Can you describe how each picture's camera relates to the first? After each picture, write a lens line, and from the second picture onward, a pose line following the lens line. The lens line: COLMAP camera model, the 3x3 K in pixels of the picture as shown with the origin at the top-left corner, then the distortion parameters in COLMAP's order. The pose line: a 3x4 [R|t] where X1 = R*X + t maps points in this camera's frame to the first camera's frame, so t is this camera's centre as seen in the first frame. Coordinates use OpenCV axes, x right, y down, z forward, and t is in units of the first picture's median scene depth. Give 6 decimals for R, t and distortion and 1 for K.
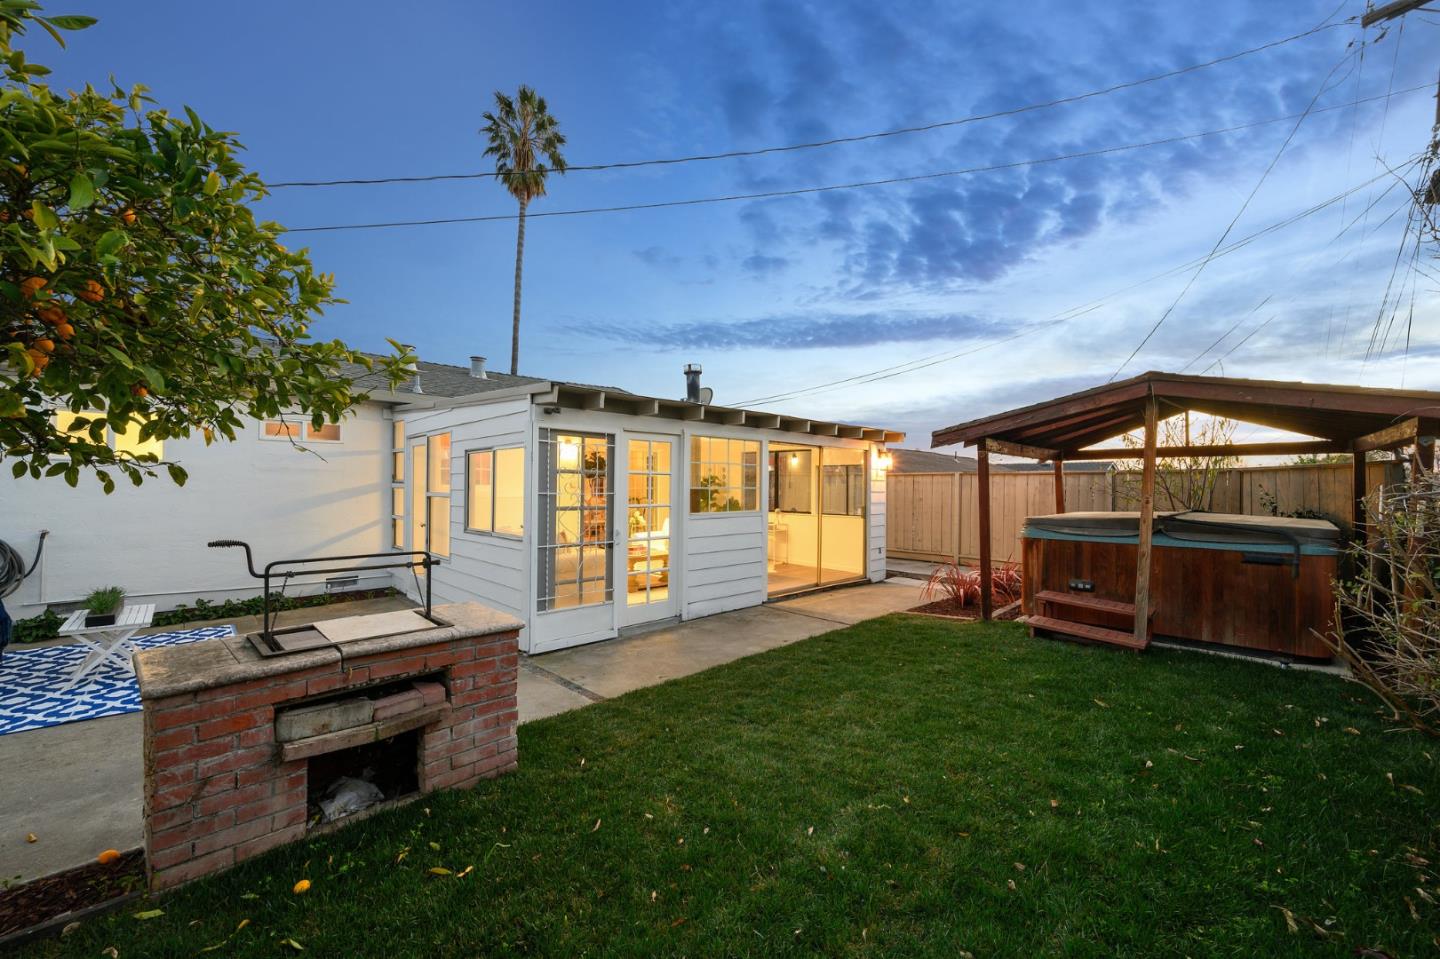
lens RADIAL K [[571.8, 0, 725.0], [0, 571.8, 479.6], [0, 0, 1]] dist [-0.000201, -0.000122]
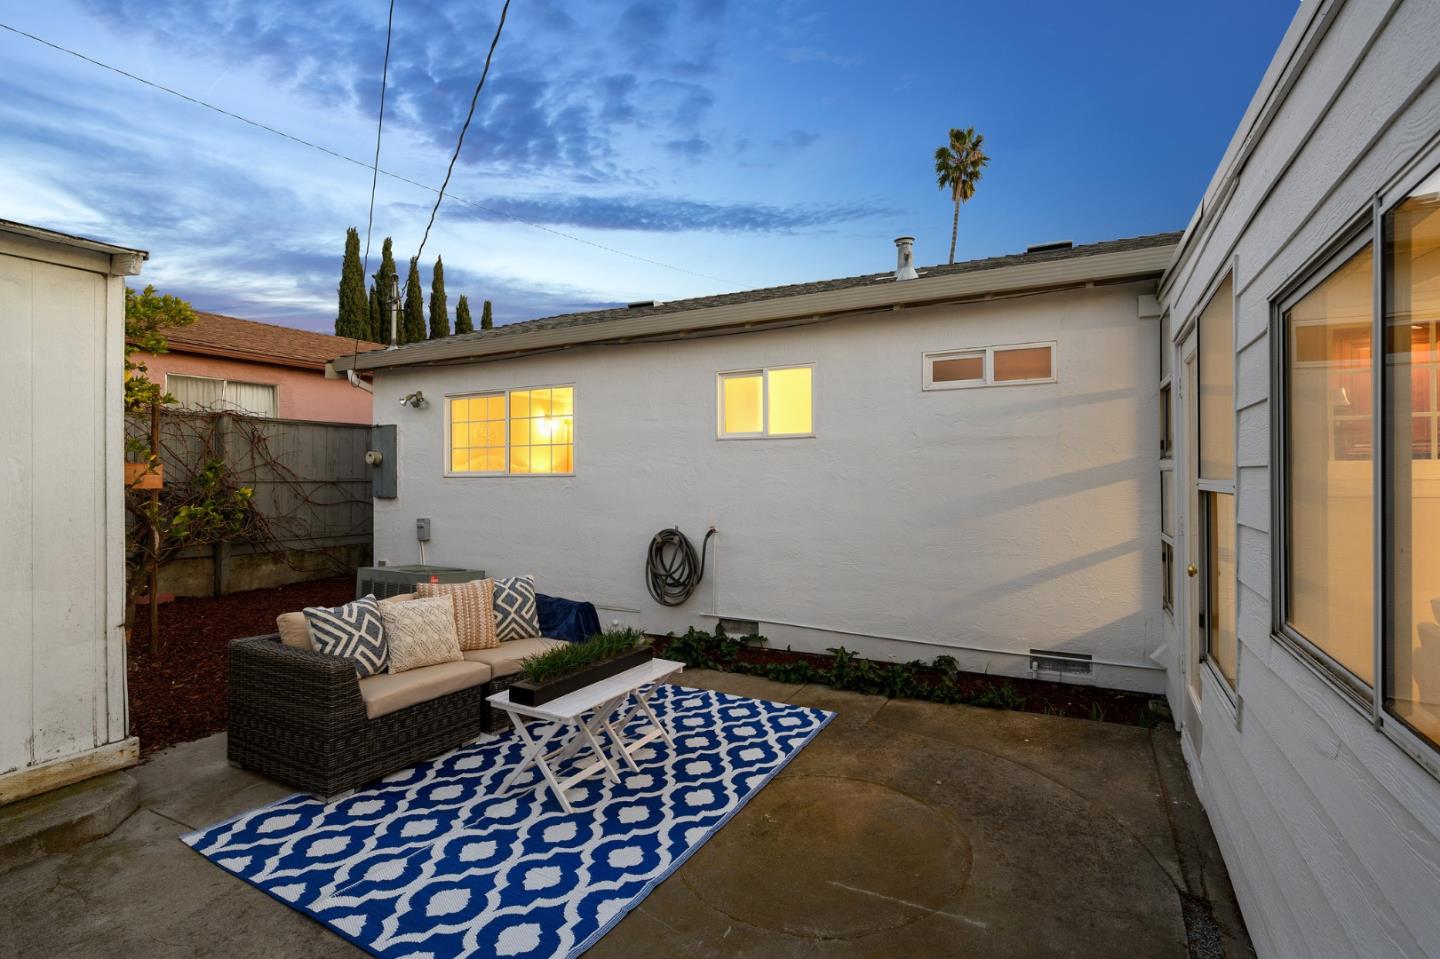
lens RADIAL K [[681.1, 0, 720.0], [0, 681.1, 479.5], [0, 0, 1]] dist [0.000226, -0.000094]
pose [[0.306549, -0.002368, -0.951852, -0.257599], [0.019742, 0.999798, 0.003871, 0.016867], [0.951650, -0.019978, 0.306534, 0.702519]]
